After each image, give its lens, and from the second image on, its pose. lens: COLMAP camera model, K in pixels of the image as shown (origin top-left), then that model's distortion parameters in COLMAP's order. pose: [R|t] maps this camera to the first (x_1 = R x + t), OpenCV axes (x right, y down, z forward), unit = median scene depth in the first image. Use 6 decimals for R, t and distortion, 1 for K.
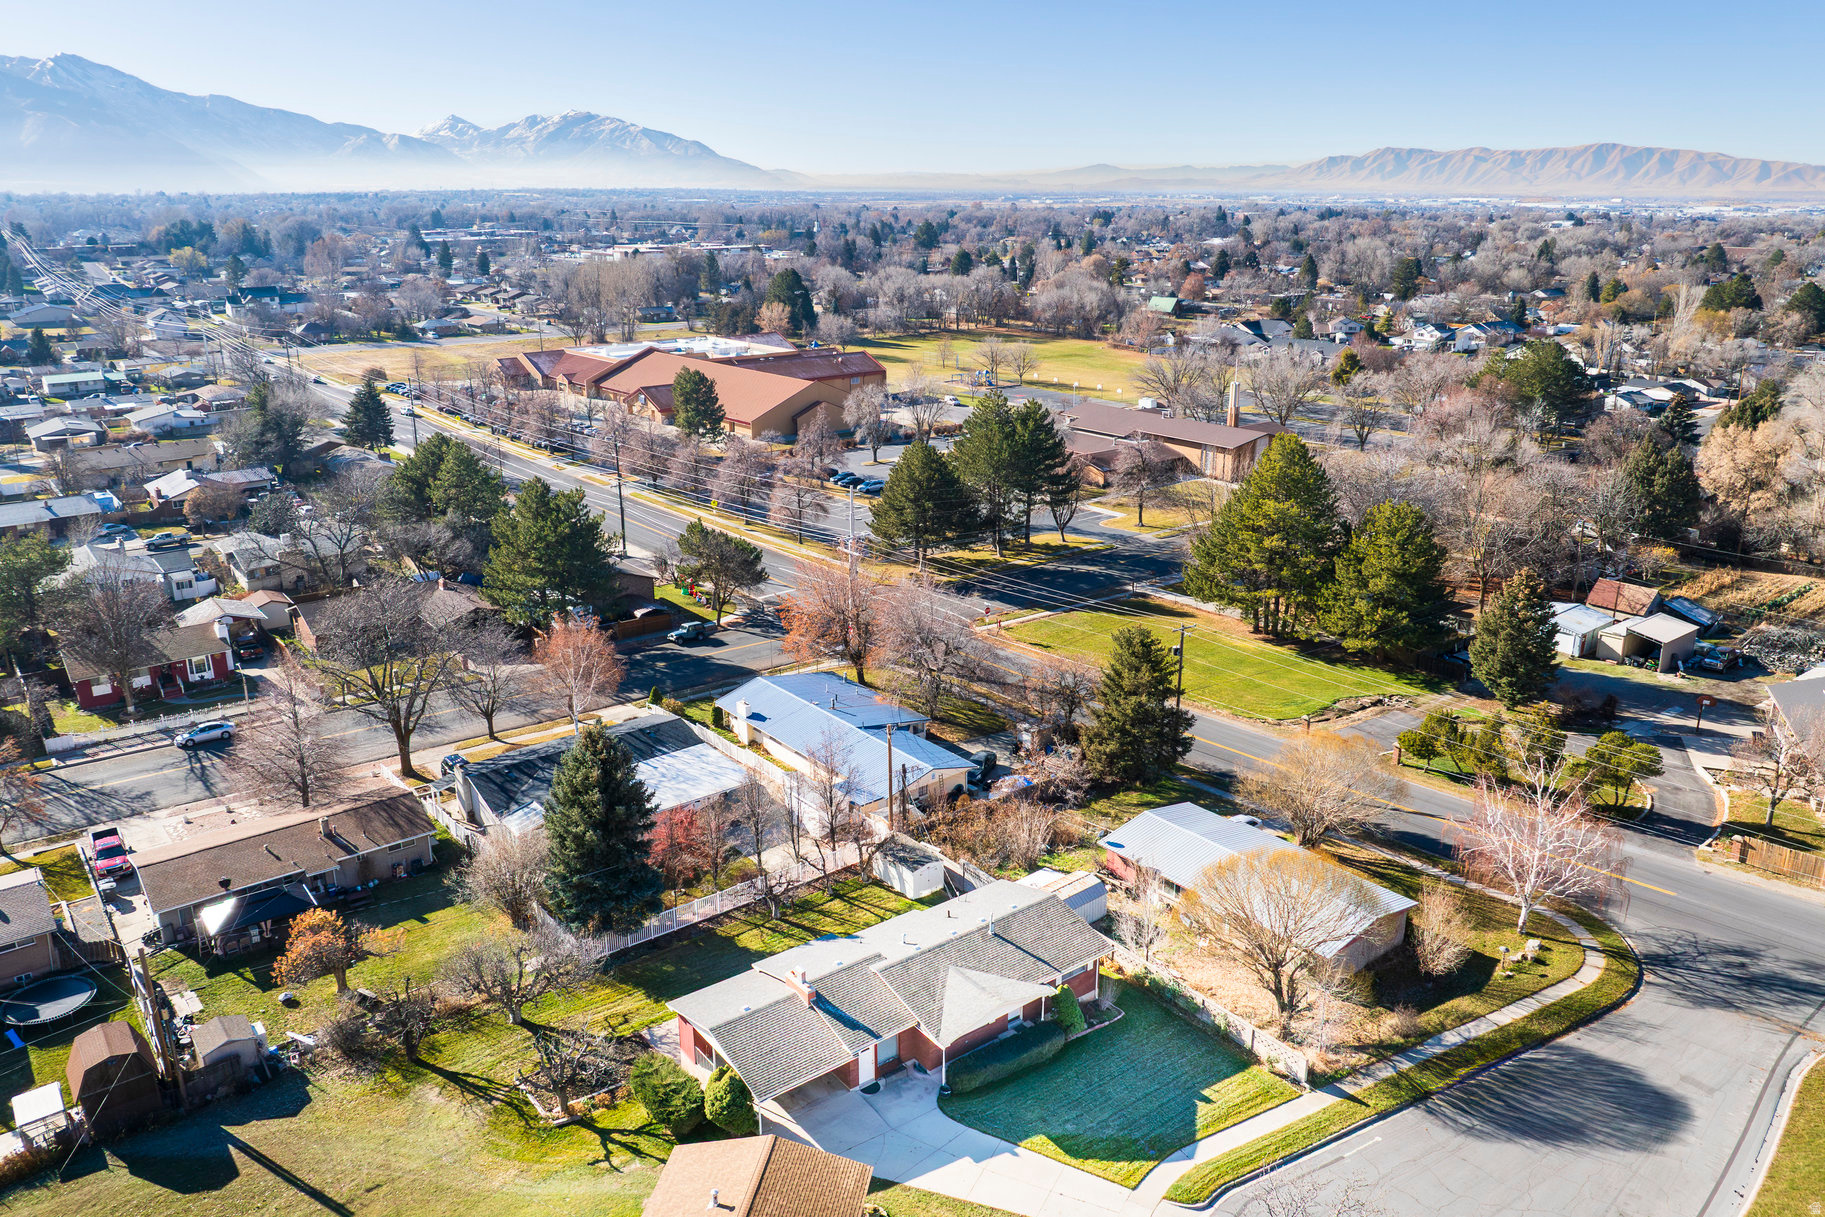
lens RADIAL K [[1301.9, 0, 924.2], [0, 1301.9, 610.2], [0, 0, 1]] dist [-0.032575, -0.005326]
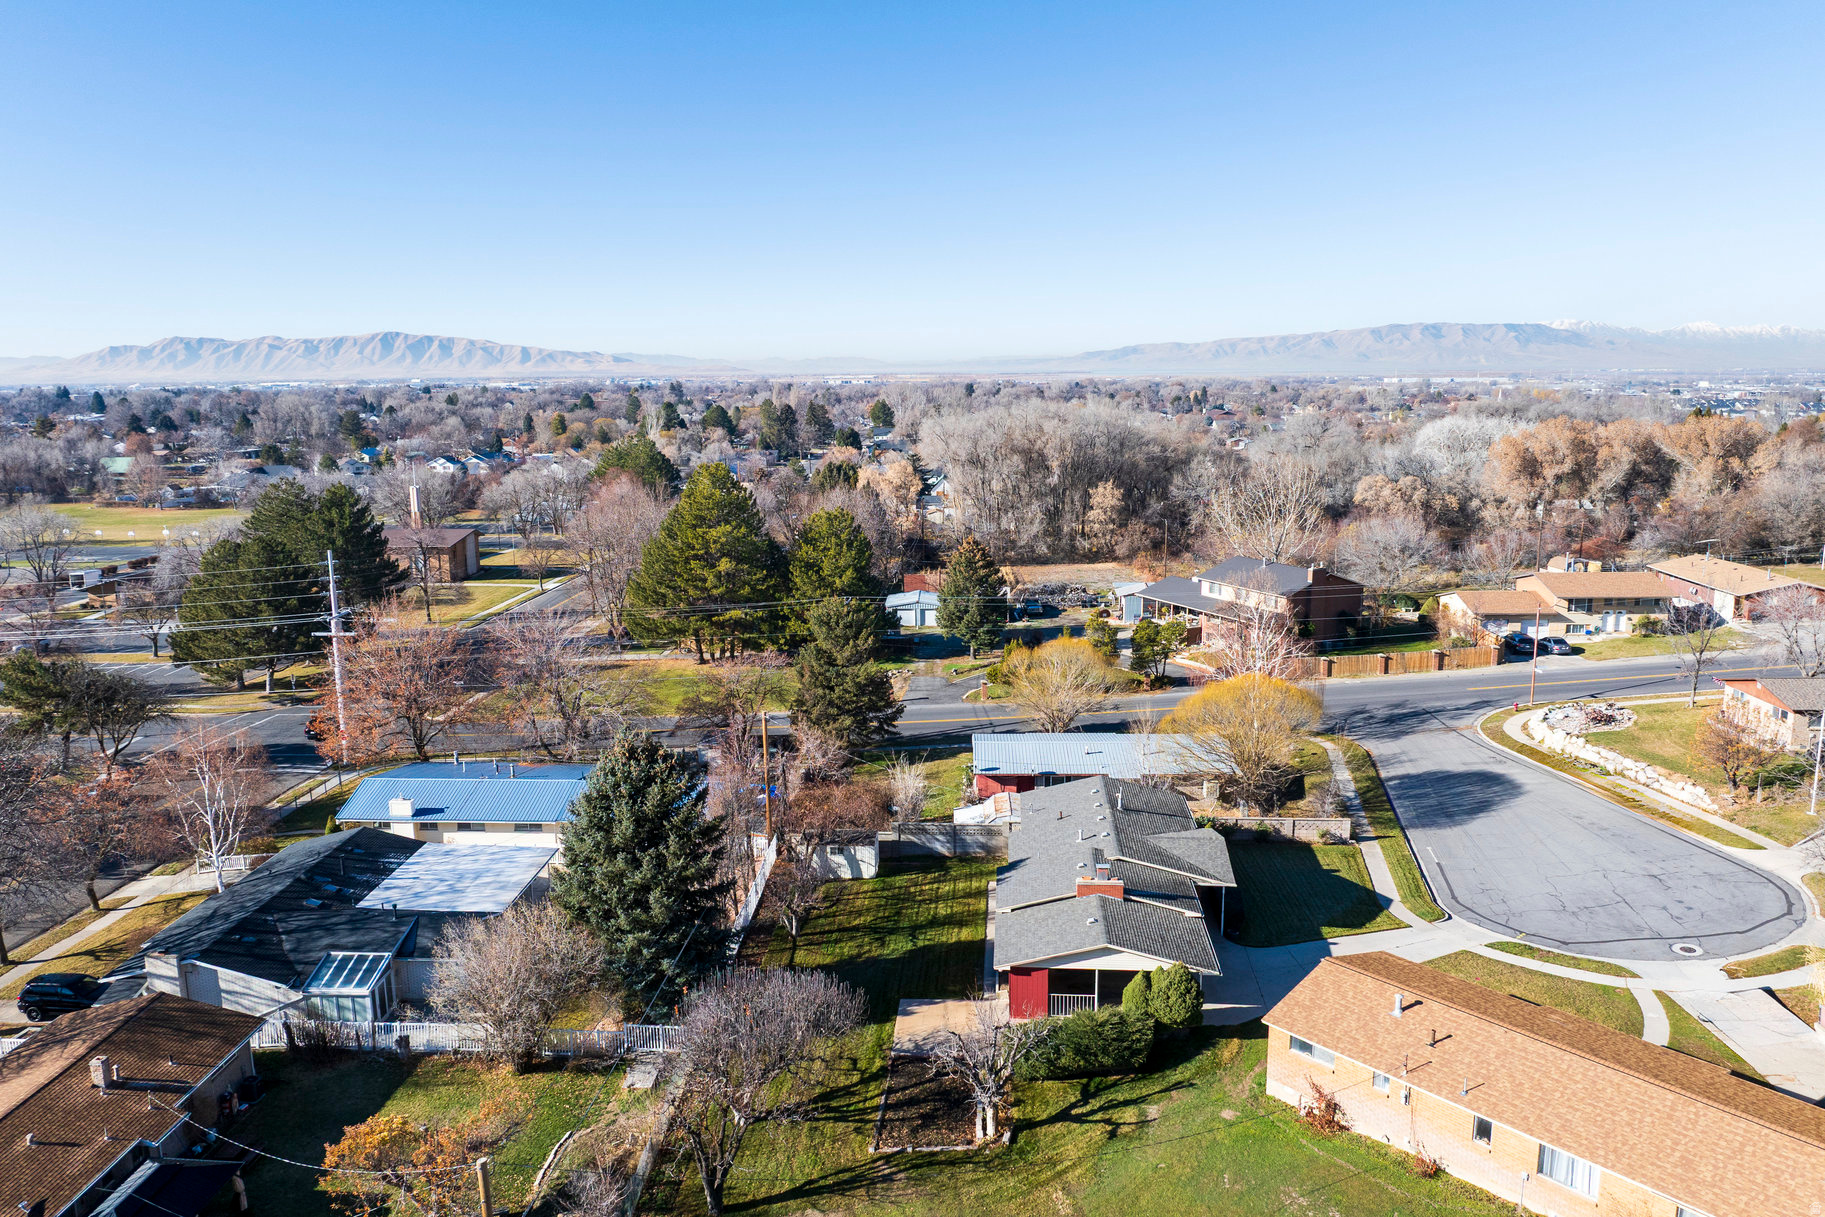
lens RADIAL K [[1282.2, 0, 909.8], [0, 1282.2, 594.2], [0, 0, 1]] dist [-0.036375, -0.002804]
pose [[0.664925, -0.134699, 0.734664, -0.744433], [0.239335, 0.970164, -0.038739, 0.085990], [-0.707527, 0.201590, 0.677324, 0.409856]]
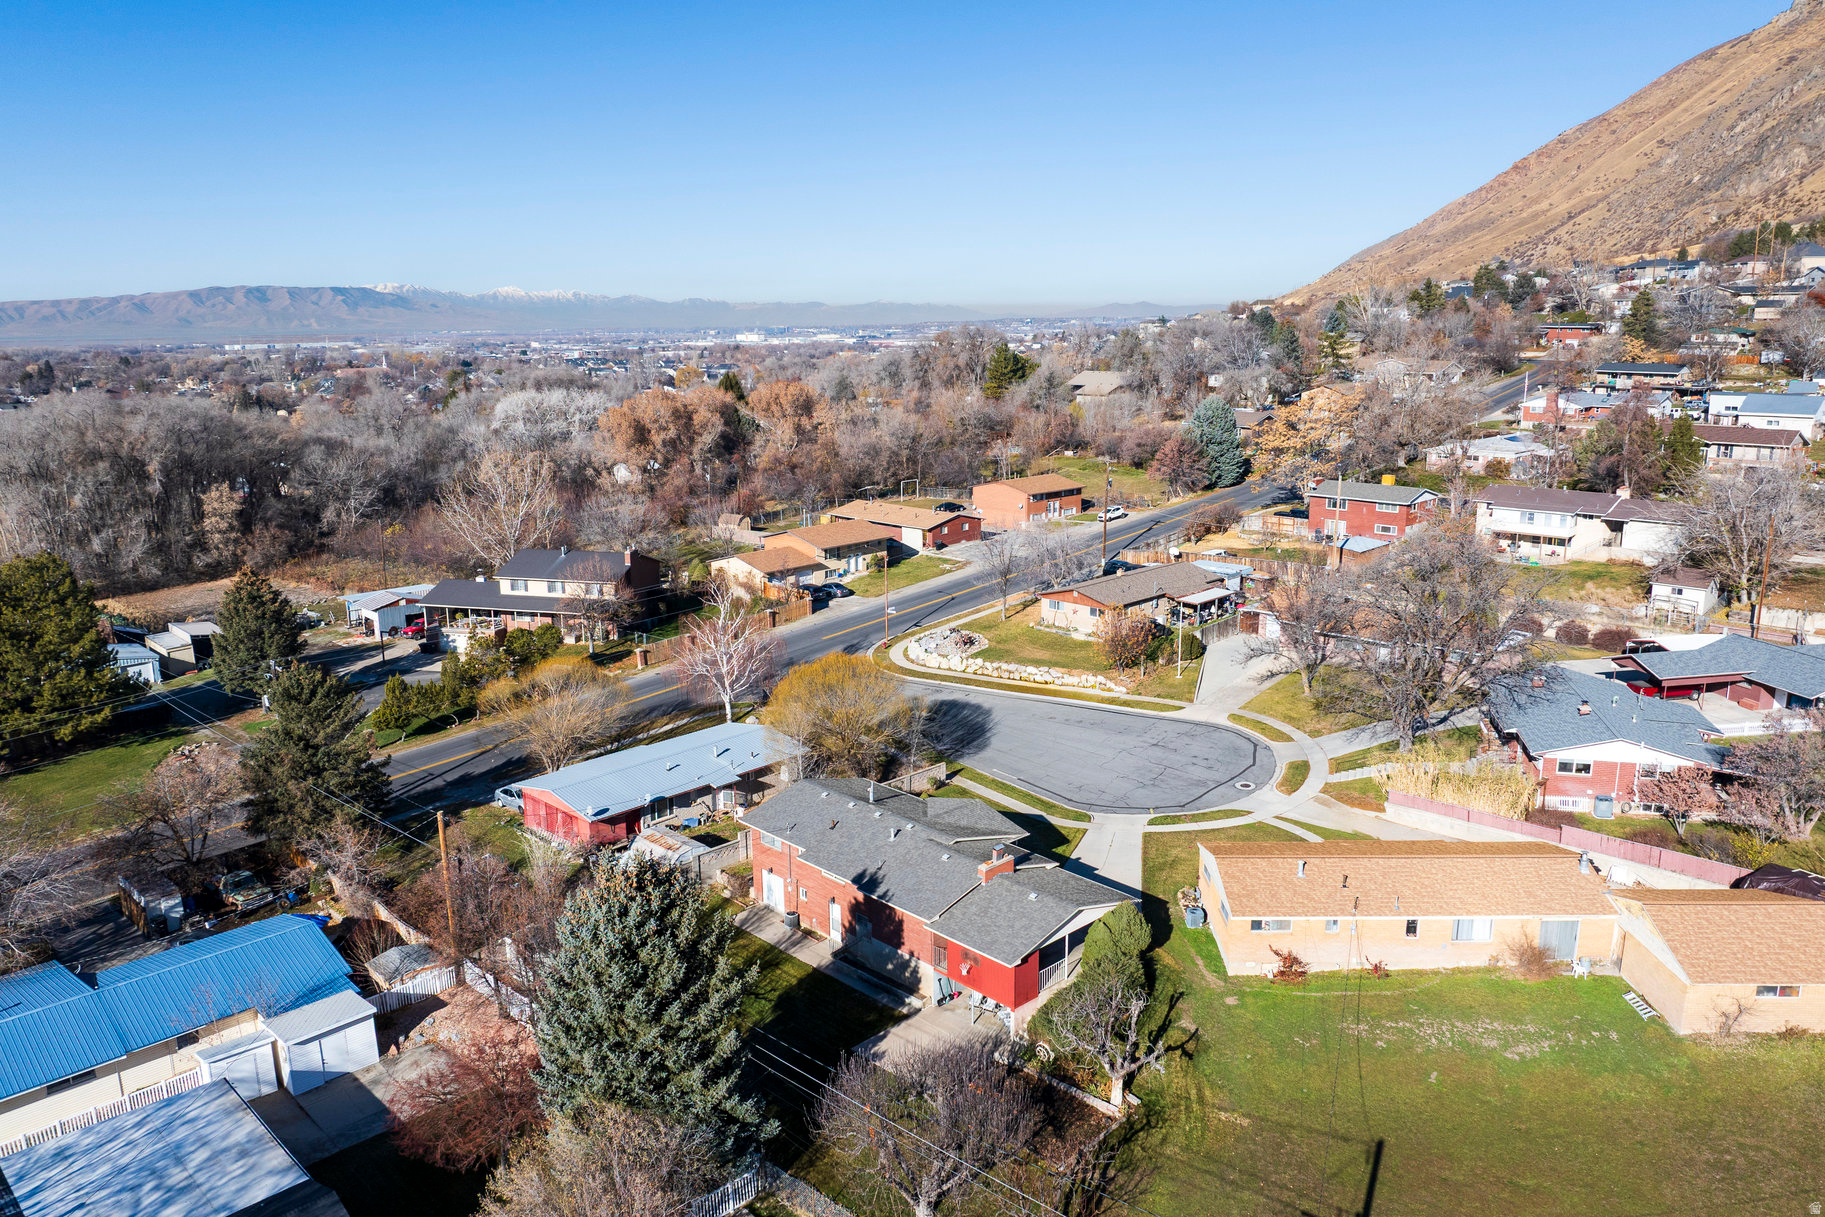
lens RADIAL K [[1282.2, 0, 909.8], [0, 1282.2, 594.2], [0, 0, 1]] dist [-0.036375, -0.002804]
pose [[-0.116777, -0.204050, 0.971970, -0.894923], [0.314013, 0.920875, 0.231051, -0.128837], [-0.942210, 0.332193, -0.043463, 0.947843]]
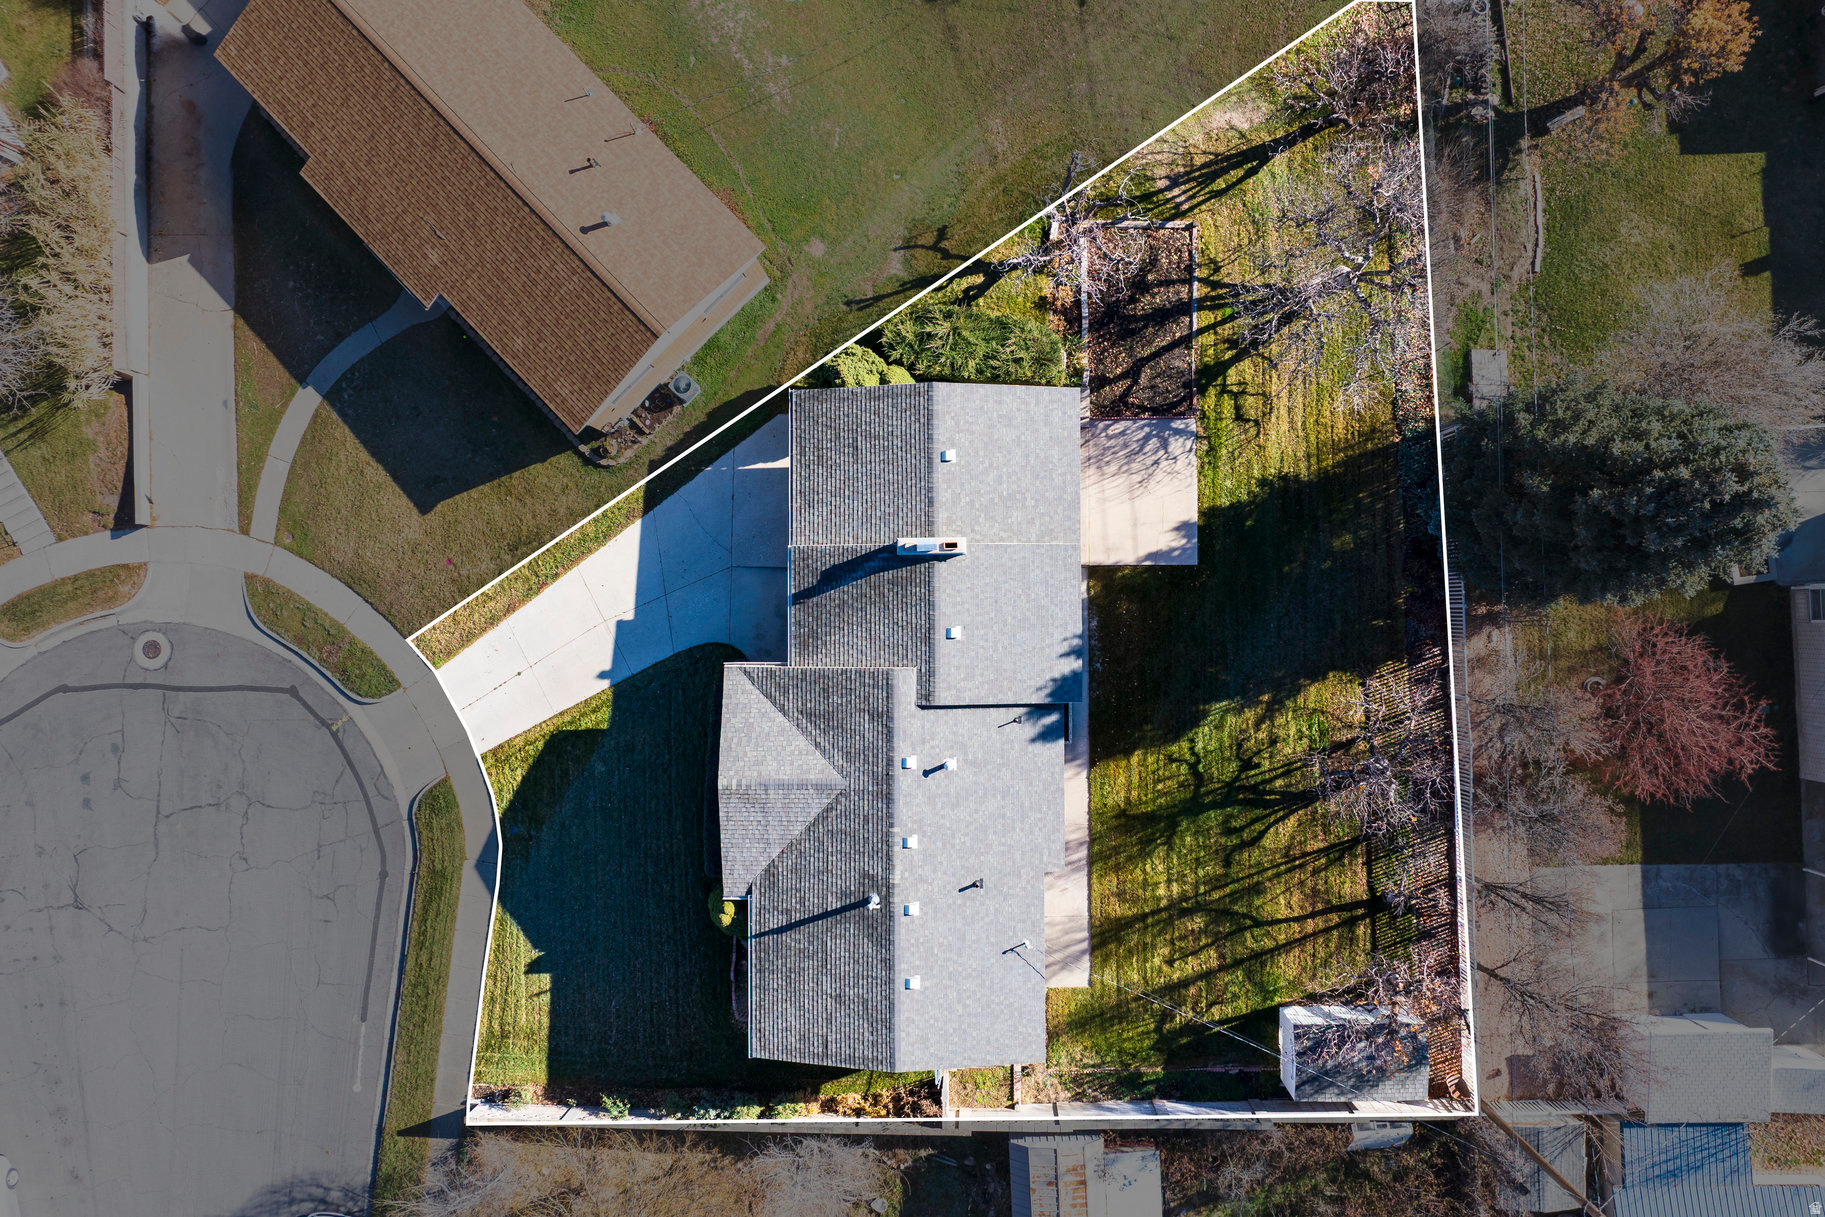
lens RADIAL K [[1282.2, 0, 909.8], [0, 1282.2, 594.2], [0, 0, 1]] dist [-0.036375, -0.002804]
pose [[-0.603561, 0.797258, 0.009732, -0.069862], [-0.195023, -0.159455, 0.967750, -0.280206], [0.773098, 0.582198, 0.251725, 0.779409]]
